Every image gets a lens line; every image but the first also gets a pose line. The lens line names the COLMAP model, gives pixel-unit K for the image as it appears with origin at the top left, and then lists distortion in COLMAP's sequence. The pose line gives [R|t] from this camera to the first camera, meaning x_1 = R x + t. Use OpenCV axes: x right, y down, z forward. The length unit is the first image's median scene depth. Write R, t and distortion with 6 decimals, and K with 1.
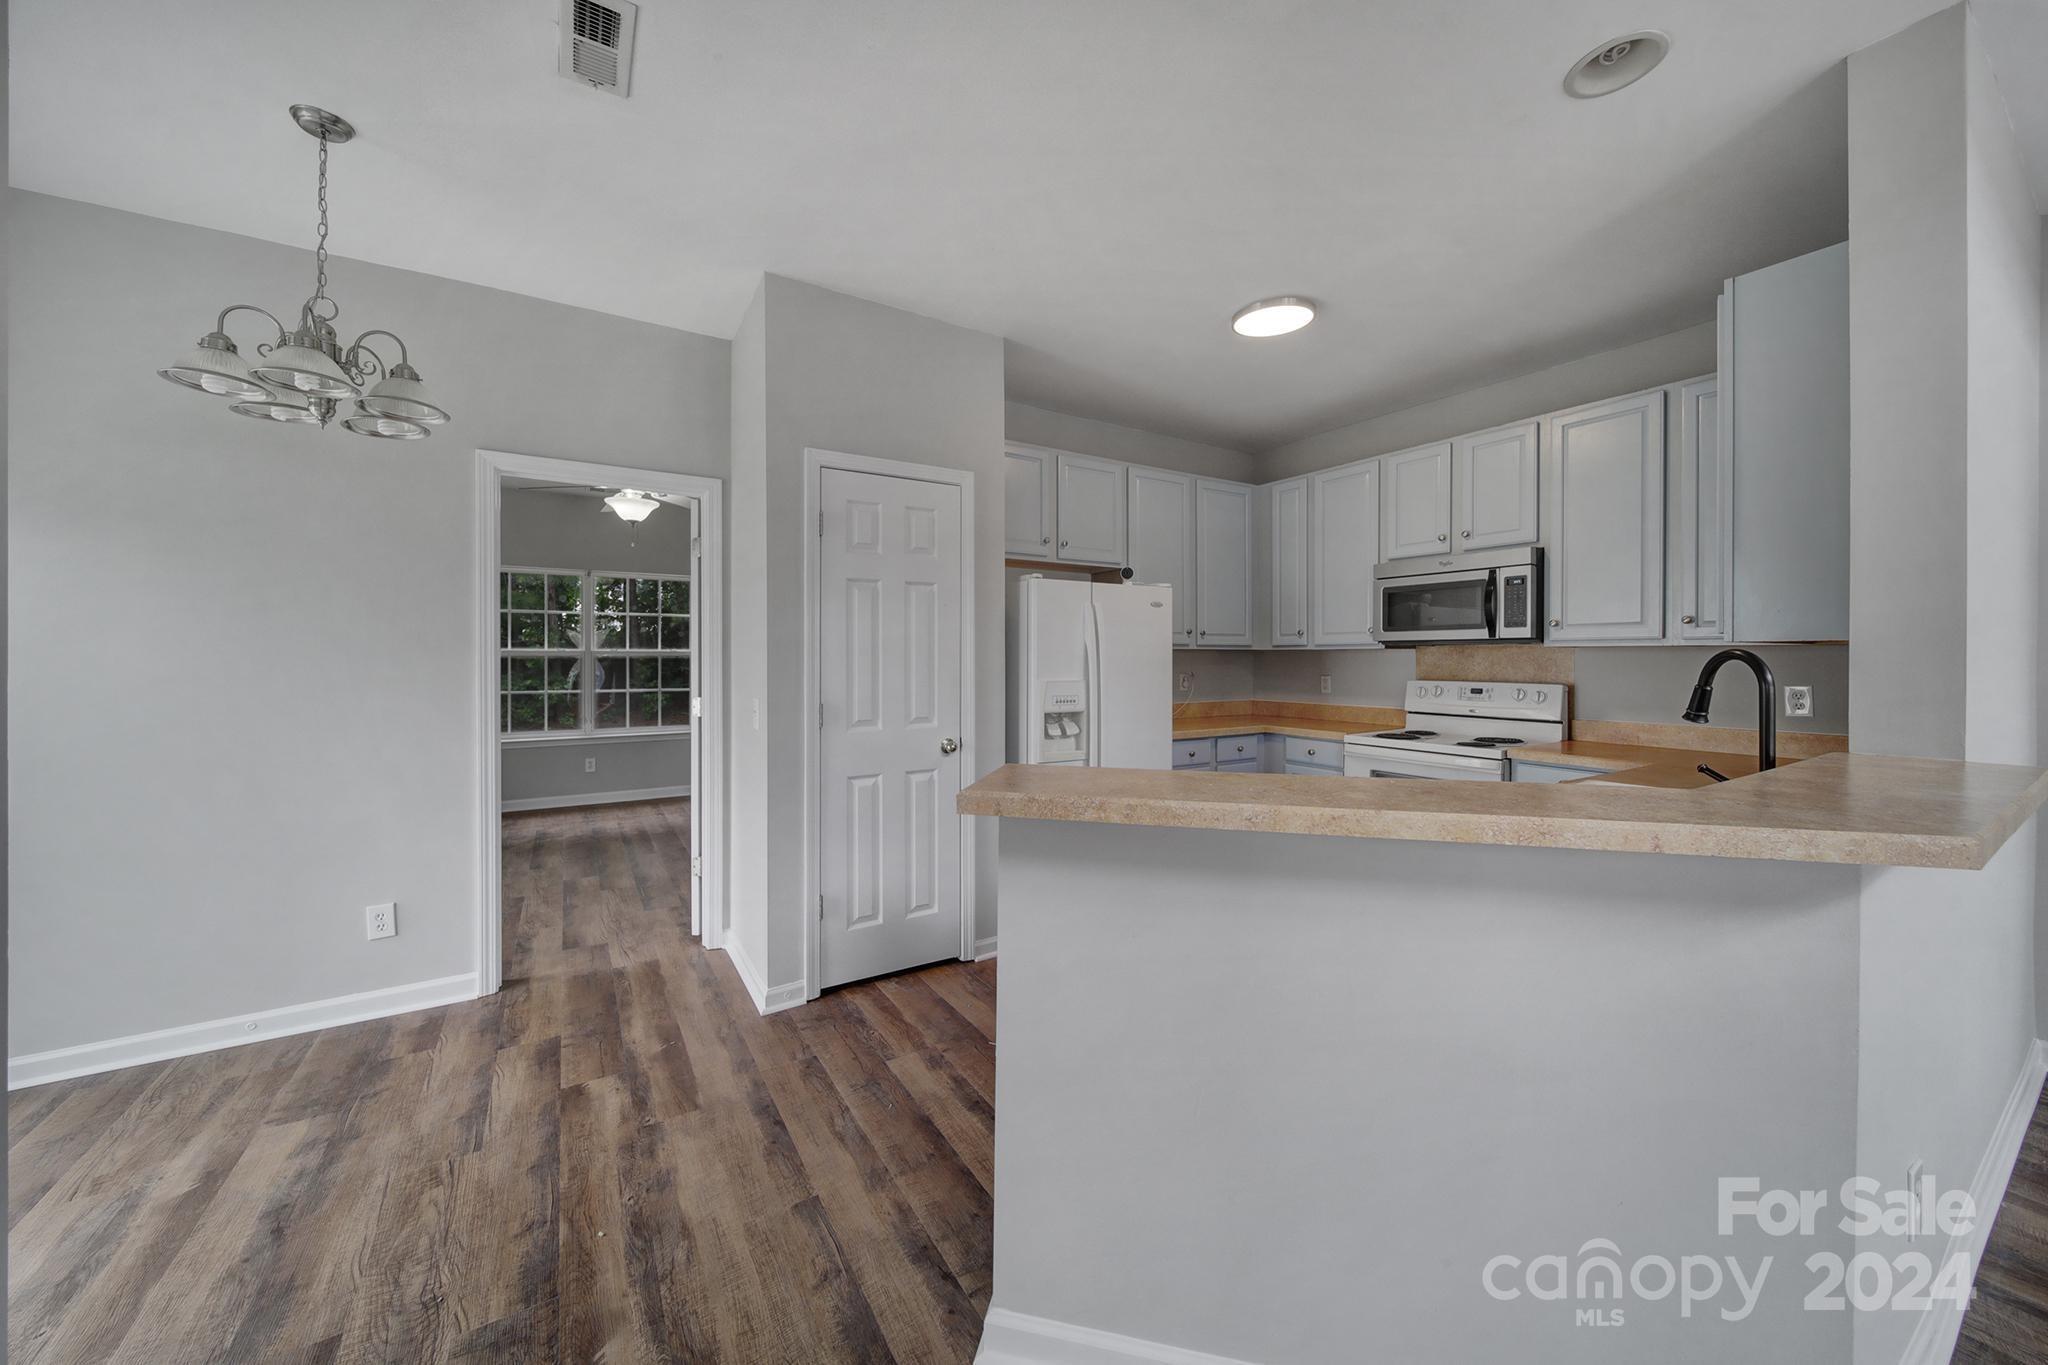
lens RADIAL K [[721.2, 0, 1014.4], [0, 721.2, 663.7], [0, 0, 1]] dist [-0.004092, -0.001033]
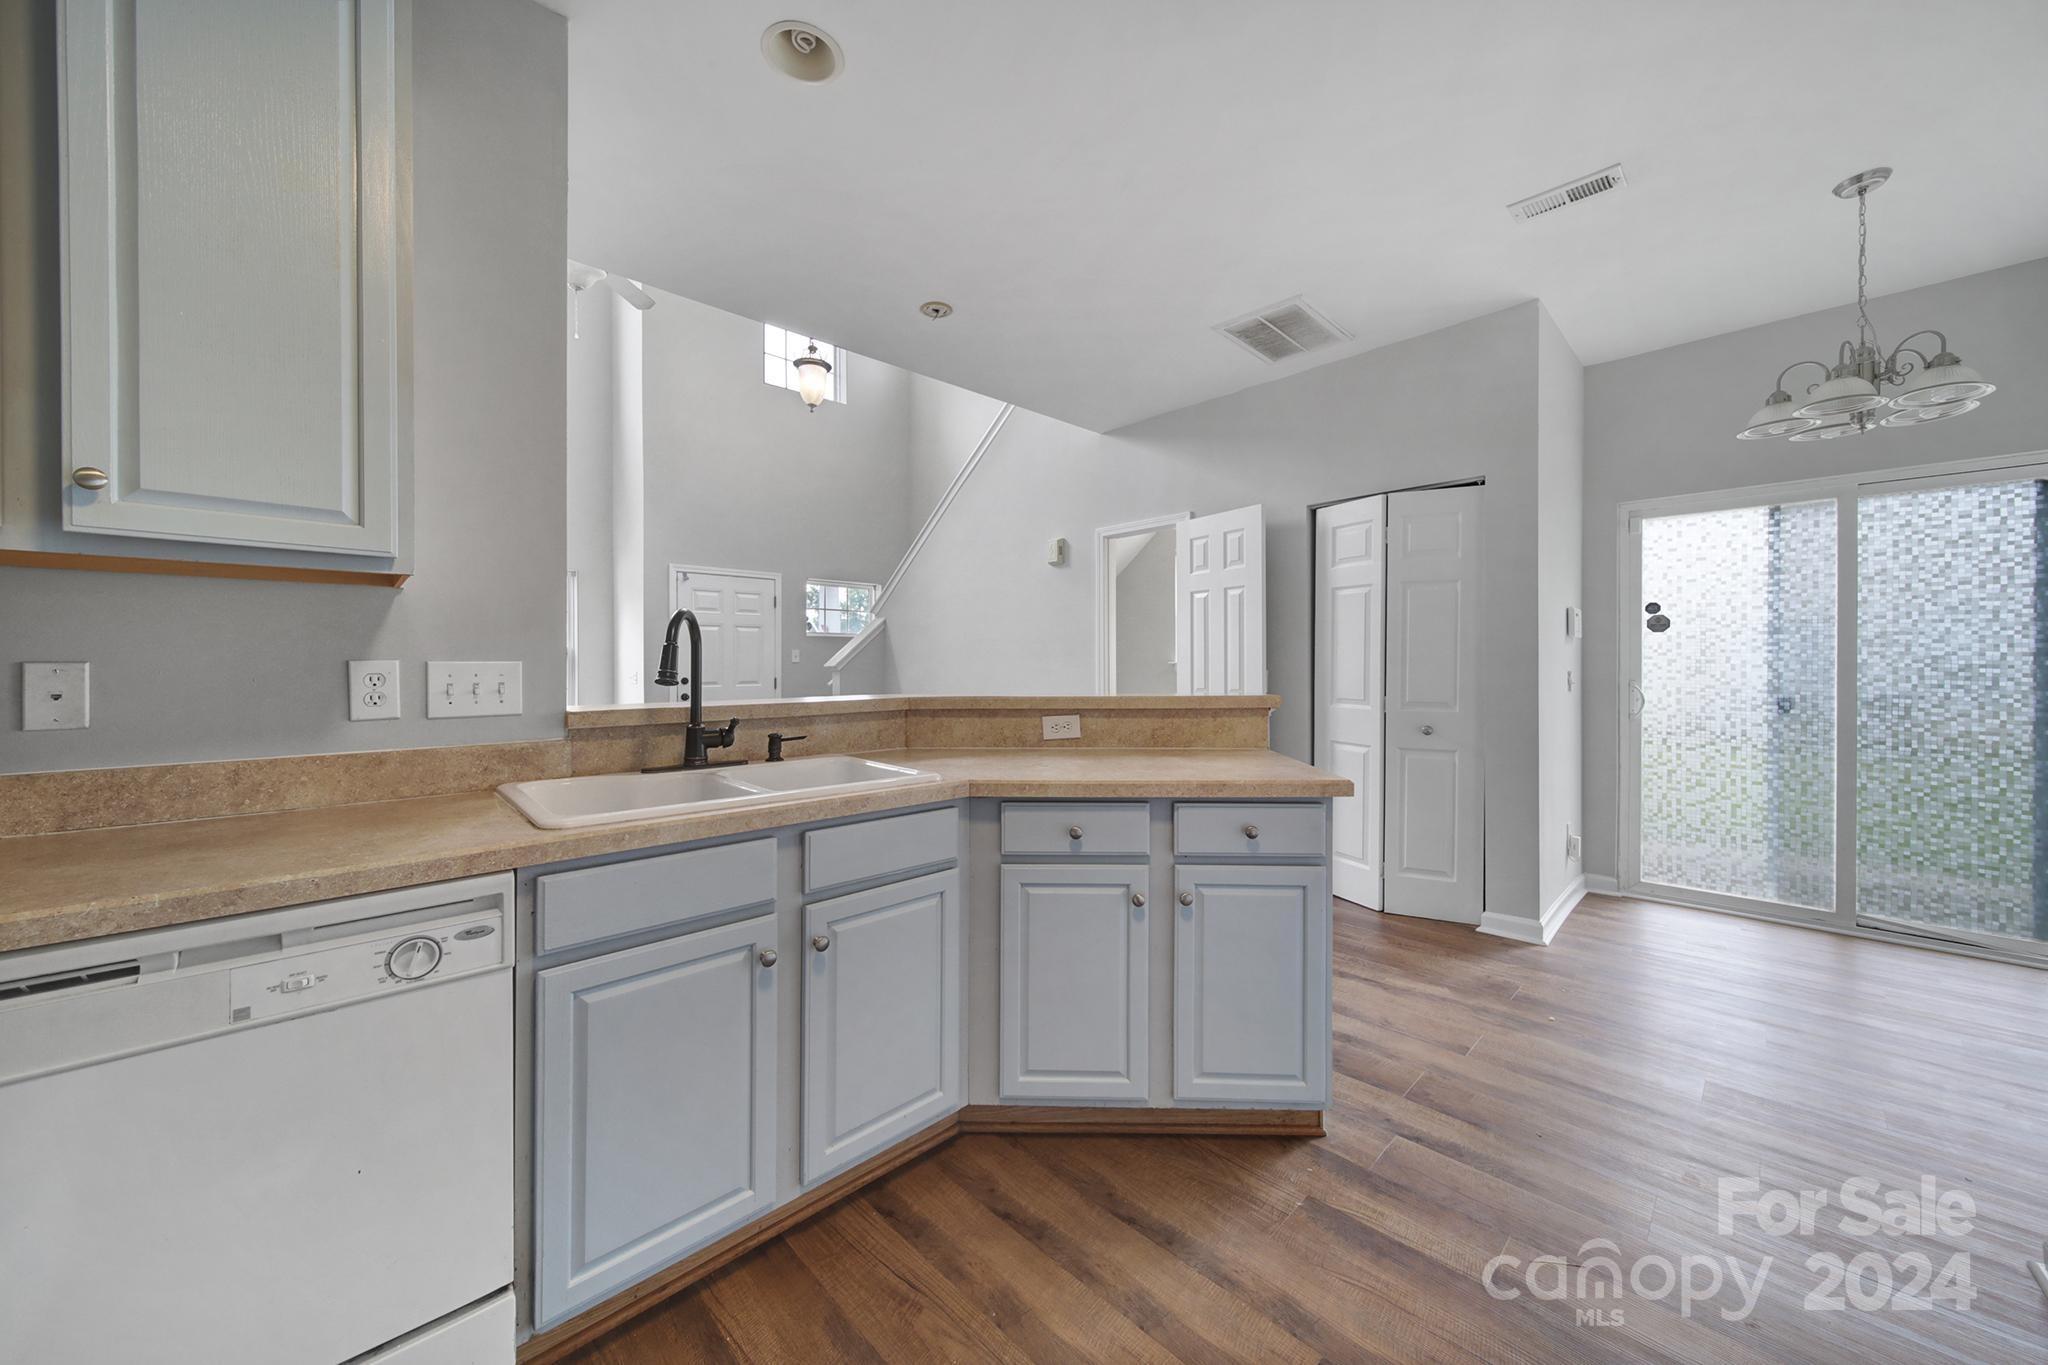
lens RADIAL K [[721.2, 0, 1003.5], [0, 721.2, 661.2], [0, 0, 1]] dist [-0.004092, -0.001033]
pose [[-0.979806, -0.003802, -0.199915, 0.397426], [-0.005160, 0.999967, 0.006273, 0.035970], [0.199884, 0.007178, -0.979793, 1.091714]]
